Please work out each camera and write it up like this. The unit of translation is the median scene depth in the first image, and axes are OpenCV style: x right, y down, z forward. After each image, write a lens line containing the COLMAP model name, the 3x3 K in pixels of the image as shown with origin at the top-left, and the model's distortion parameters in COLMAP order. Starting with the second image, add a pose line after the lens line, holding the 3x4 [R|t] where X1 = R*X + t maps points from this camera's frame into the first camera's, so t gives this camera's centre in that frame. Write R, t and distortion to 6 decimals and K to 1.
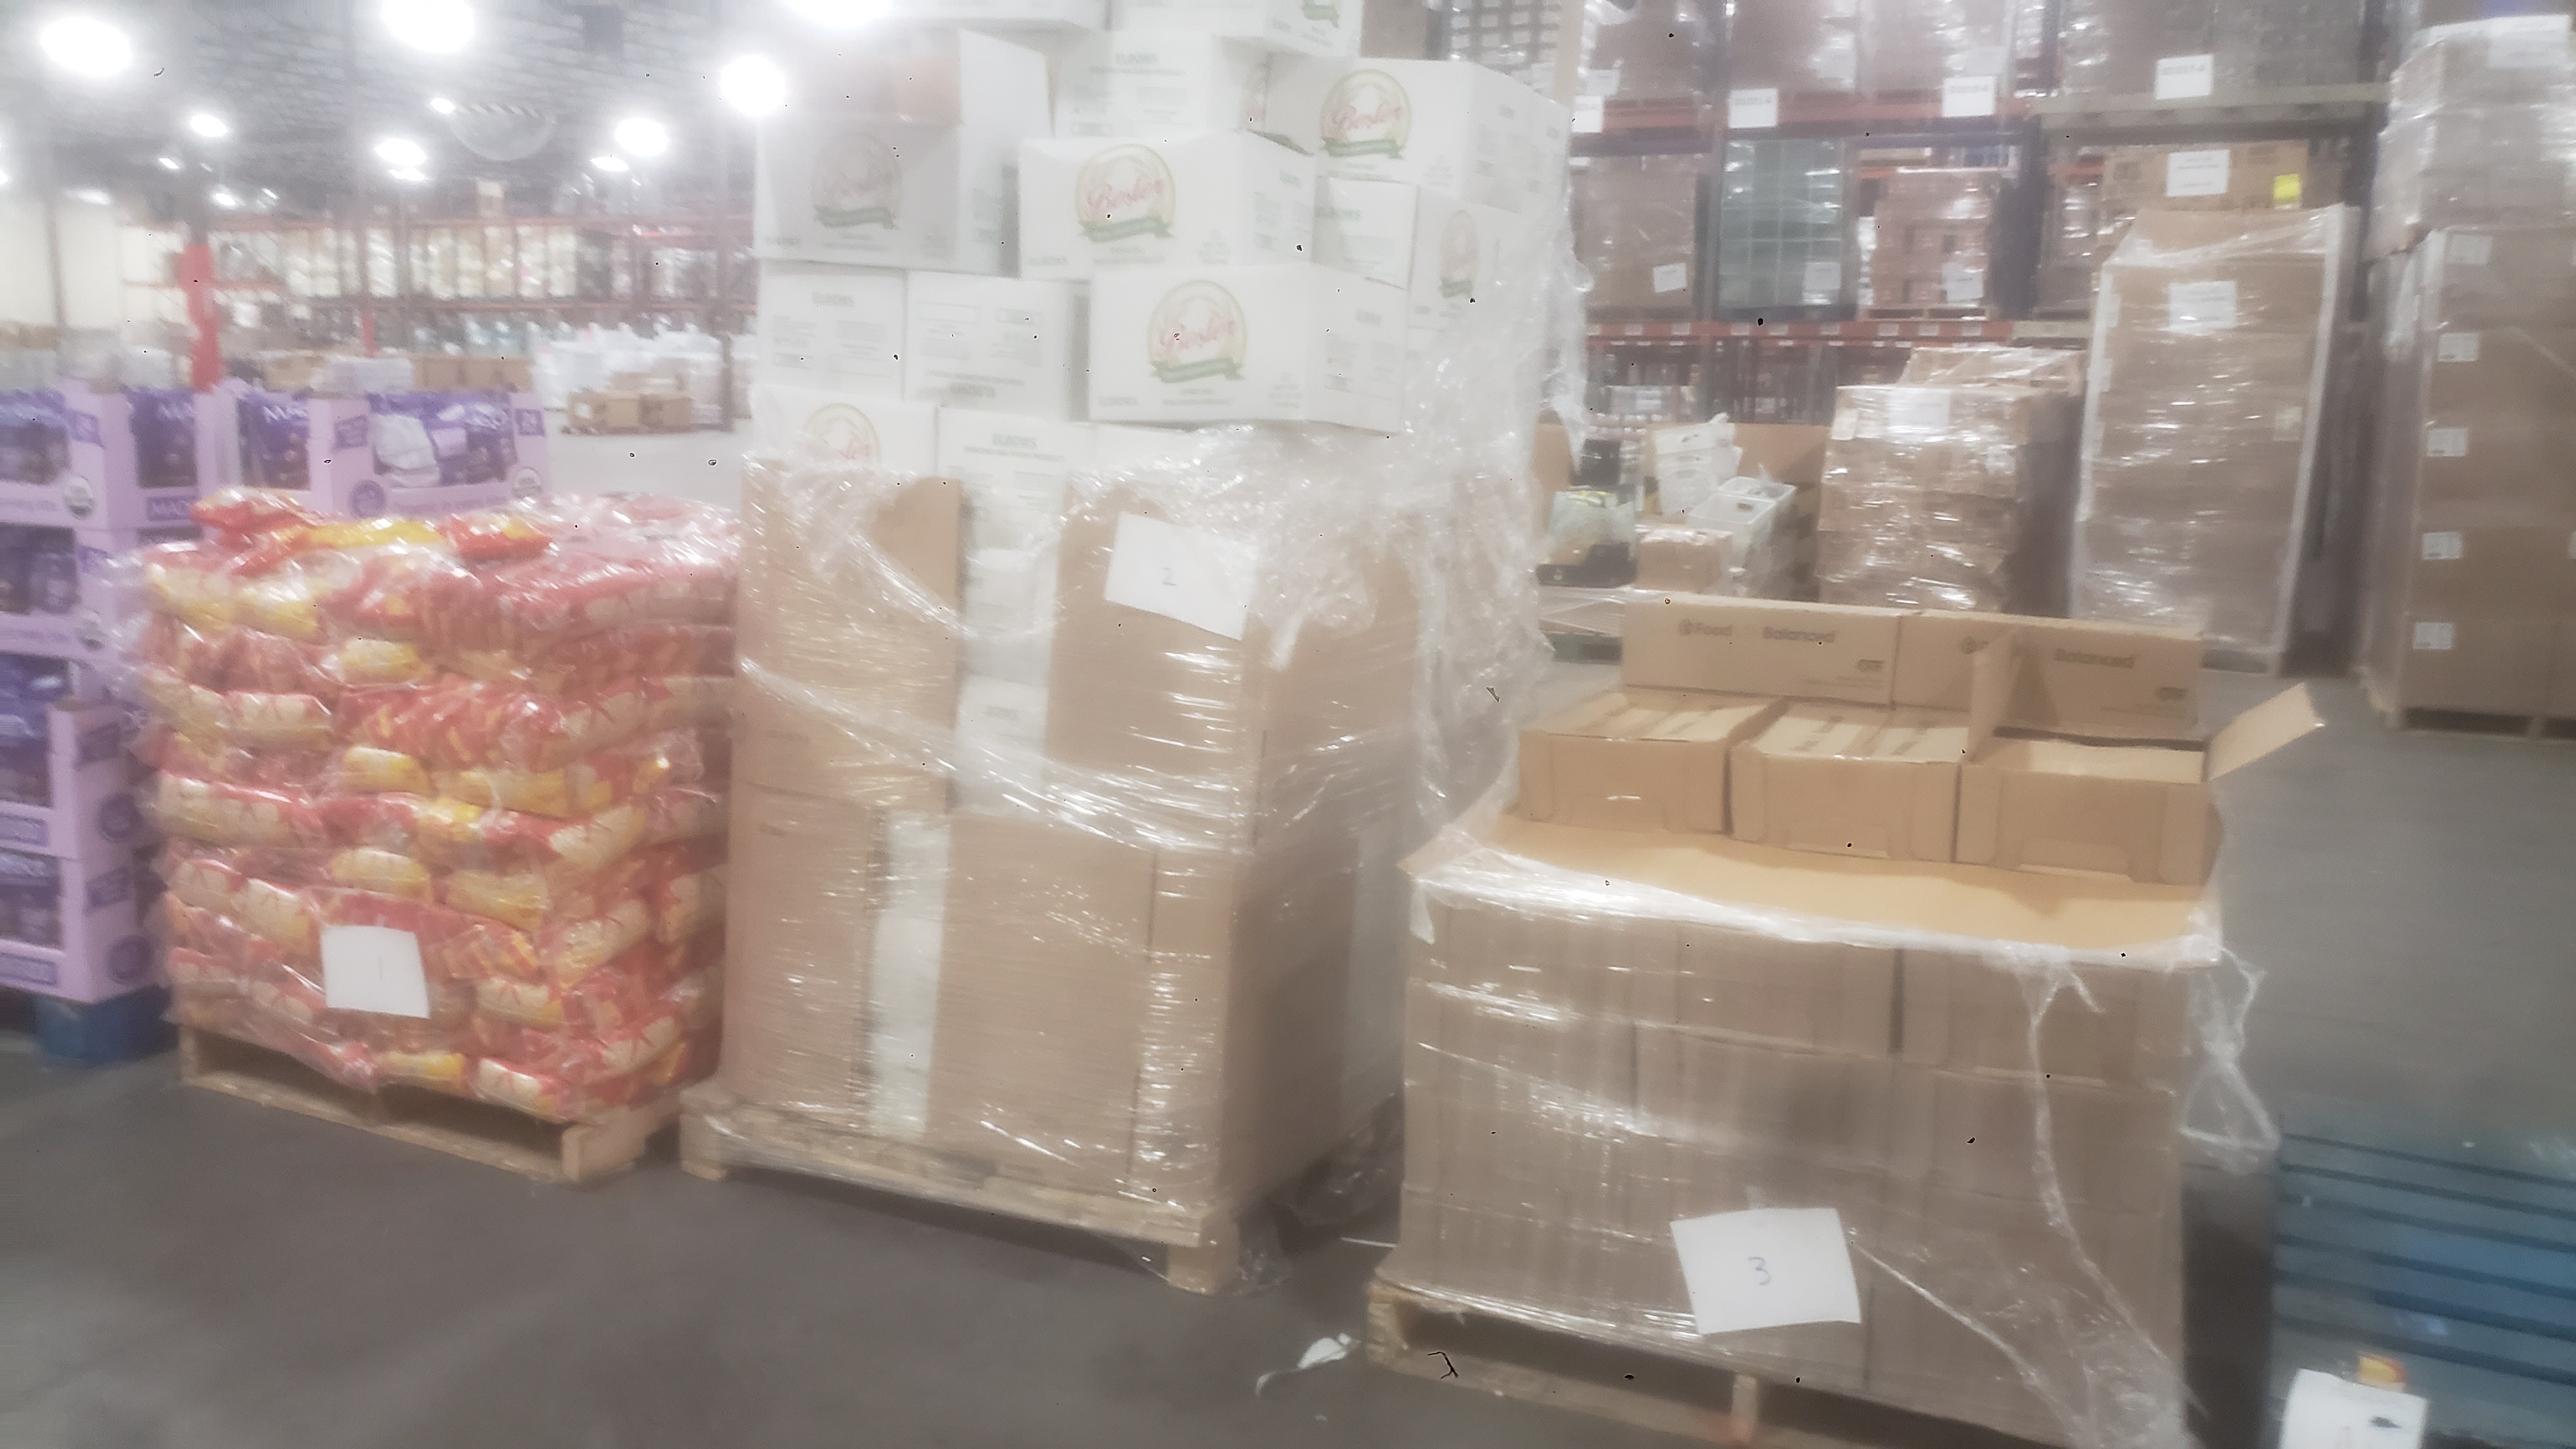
lens RADIAL K [[1988.5, 0, 1290.7], [0, 1988.5, 708.8], [0, 0, 1]] dist [0.029884, -0.022520]
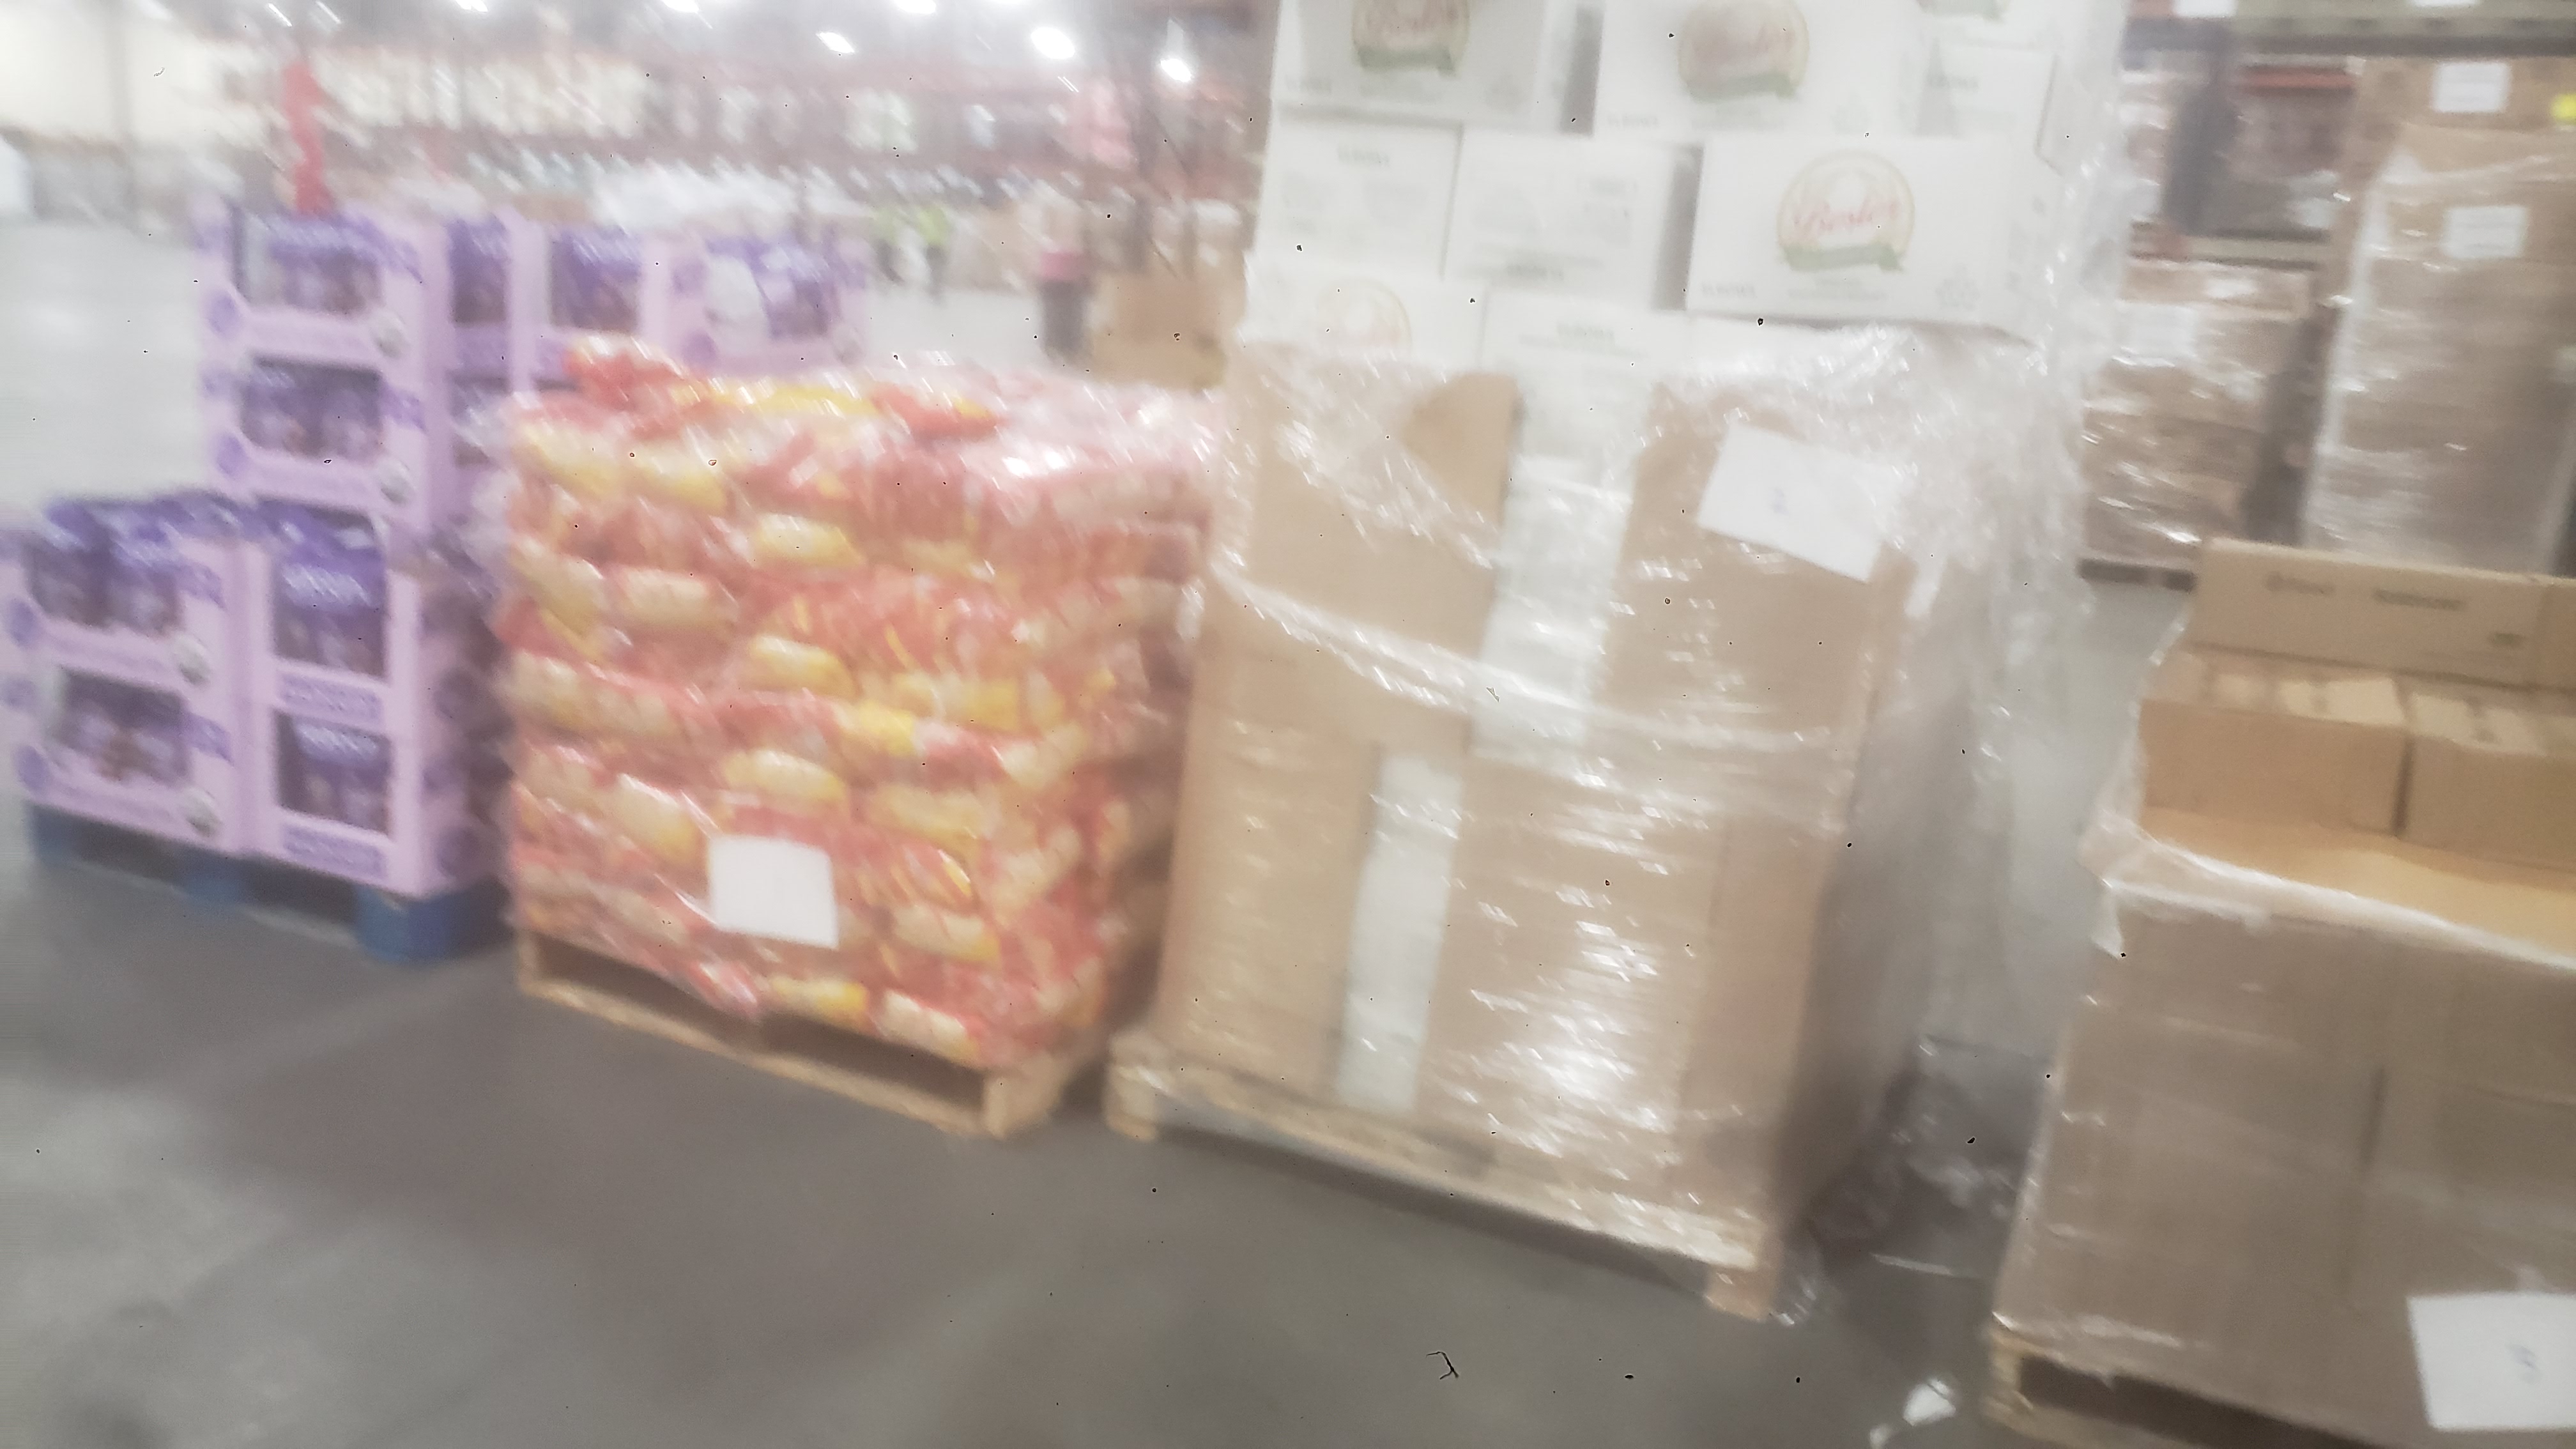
lens RADIAL K [[1988.5, 0, 1304.3], [0, 1988.5, 710.1], [0, 0, 1]] dist [0.029884, -0.022520]
pose [[0.998564, 0.052862, -0.008644, -0.219170], [-0.052245, 0.996799, 0.060514, -0.015890], [0.011815, -0.059976, 0.998130, 0.116327]]
